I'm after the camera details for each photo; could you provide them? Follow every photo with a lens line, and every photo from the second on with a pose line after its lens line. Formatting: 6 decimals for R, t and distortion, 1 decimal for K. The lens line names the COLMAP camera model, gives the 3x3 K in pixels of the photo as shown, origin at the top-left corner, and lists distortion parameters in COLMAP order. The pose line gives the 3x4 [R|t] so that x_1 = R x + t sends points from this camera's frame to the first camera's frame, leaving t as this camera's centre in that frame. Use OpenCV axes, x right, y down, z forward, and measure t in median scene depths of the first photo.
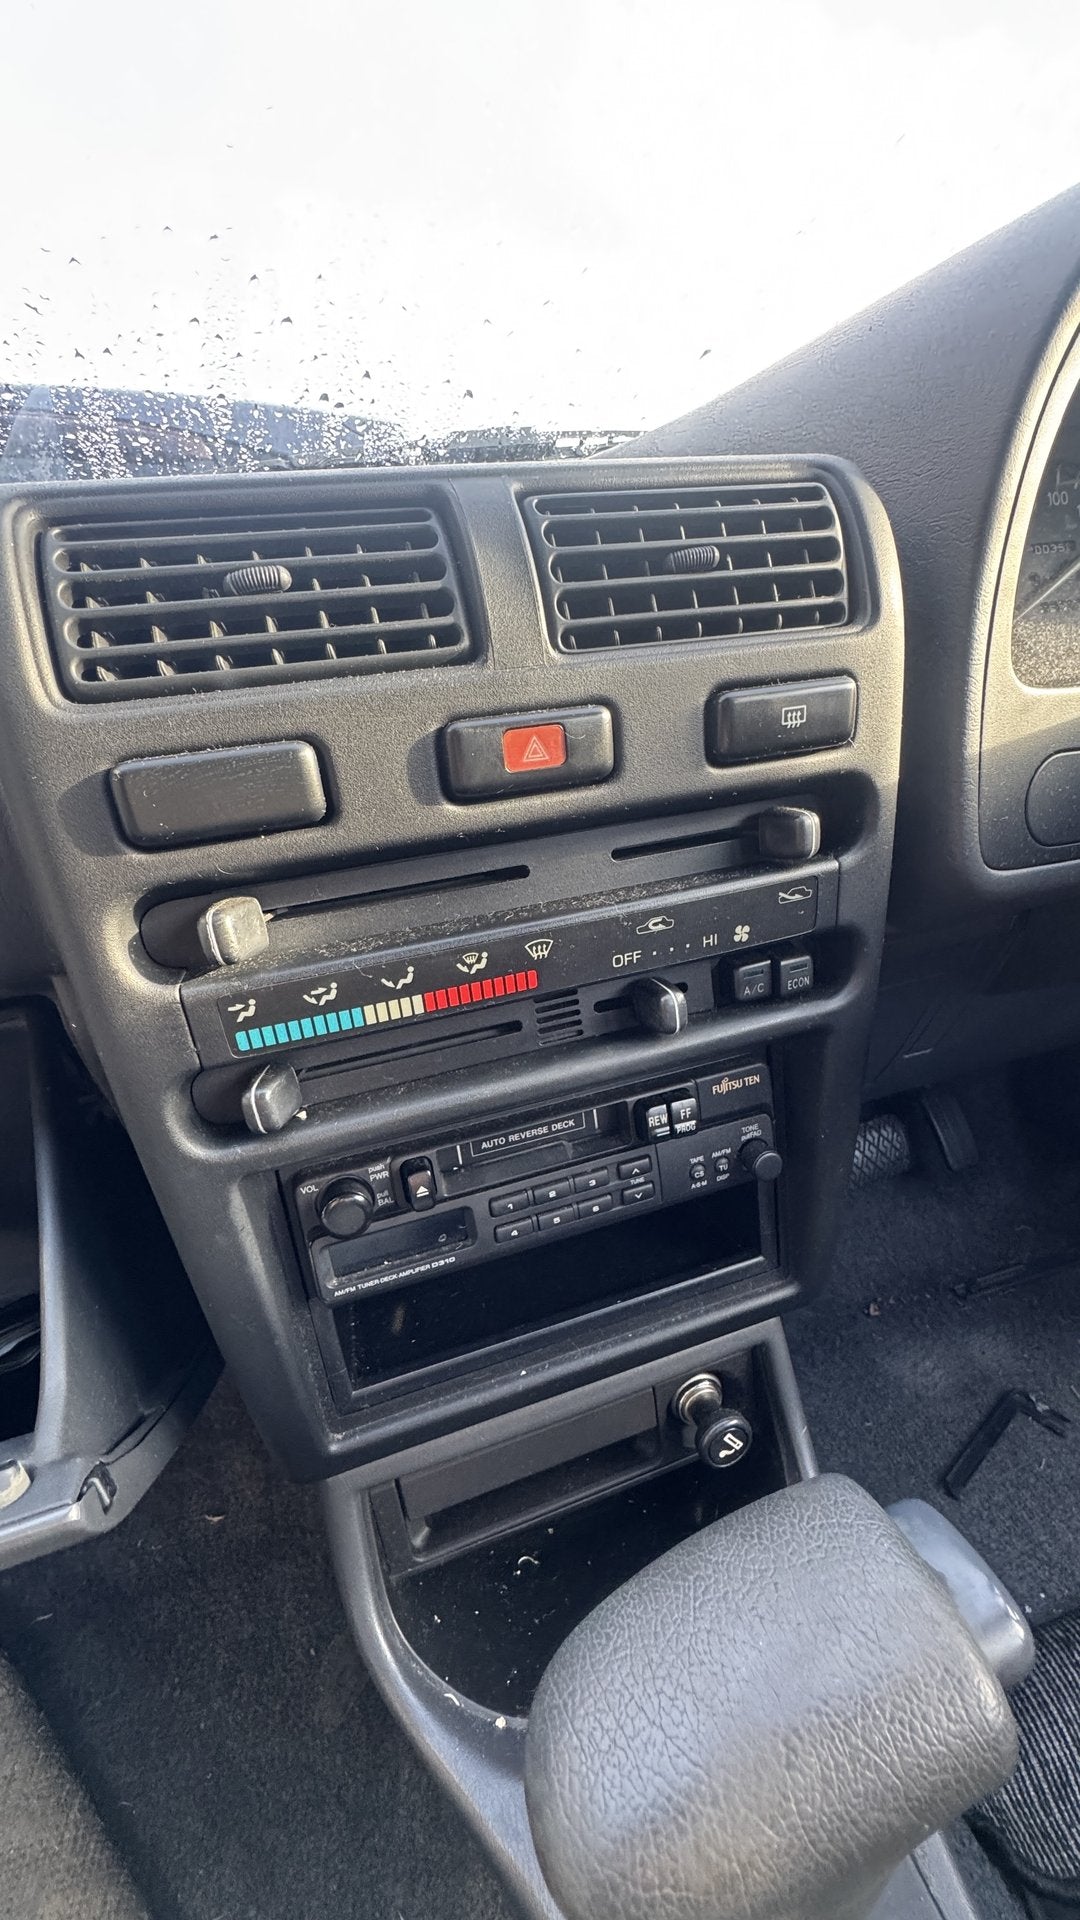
lens RADIAL K [[769.8, 0, 540.0], [0, 769.8, 960.0], [0, 0, 1]] dist [-0.000125, 0.000230]
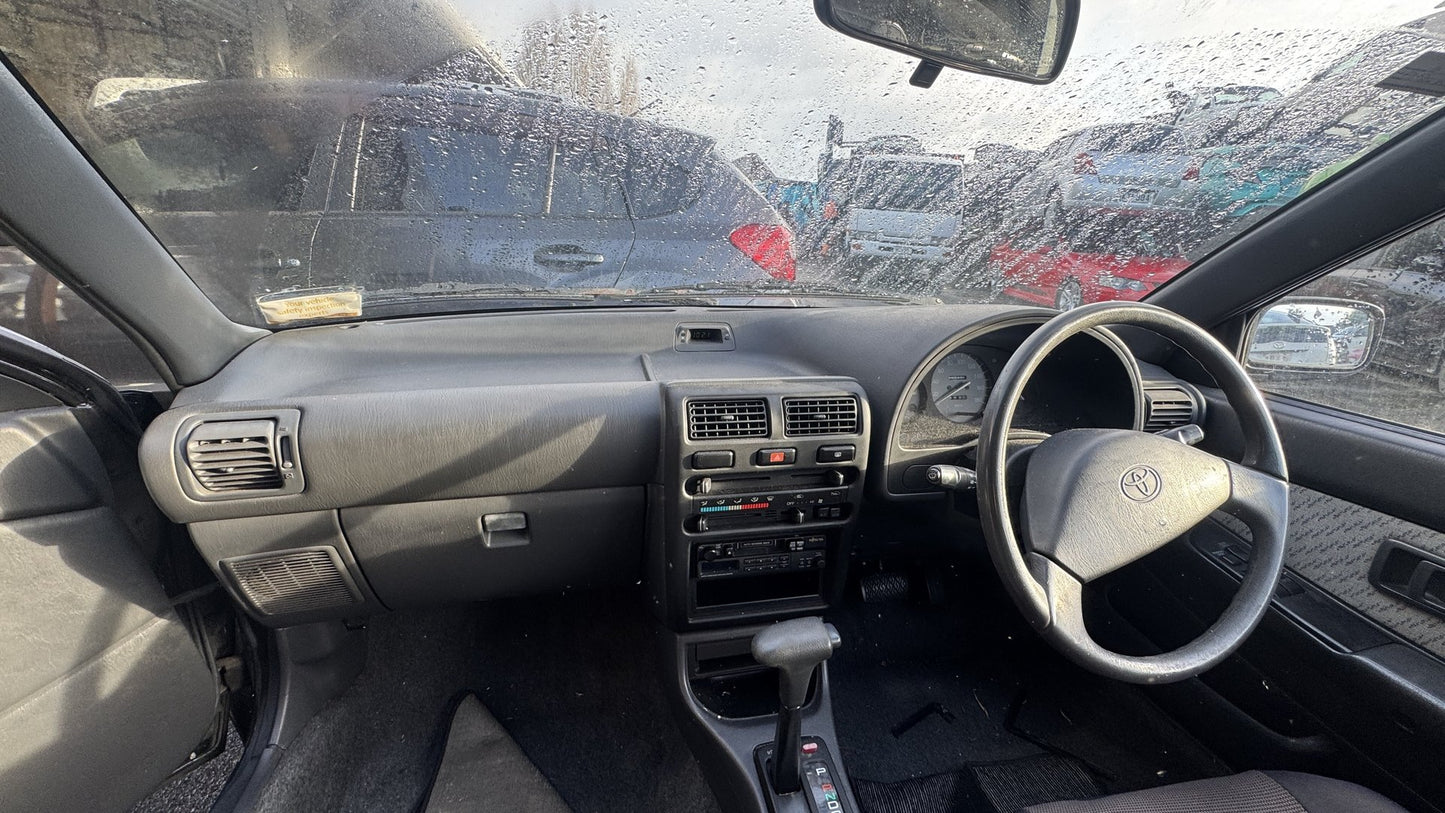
lens RADIAL K [[579.3, 0, 722.5], [0, 579.3, 406.5], [0, 0, 1]] dist [-0.000125, 0.000230]
pose [[0.986429, 0.161502, -0.029569, -0.244788], [-0.162839, 0.985363, -0.050422, -0.305855], [0.020993, 0.054553, 0.998290, -2.179938]]
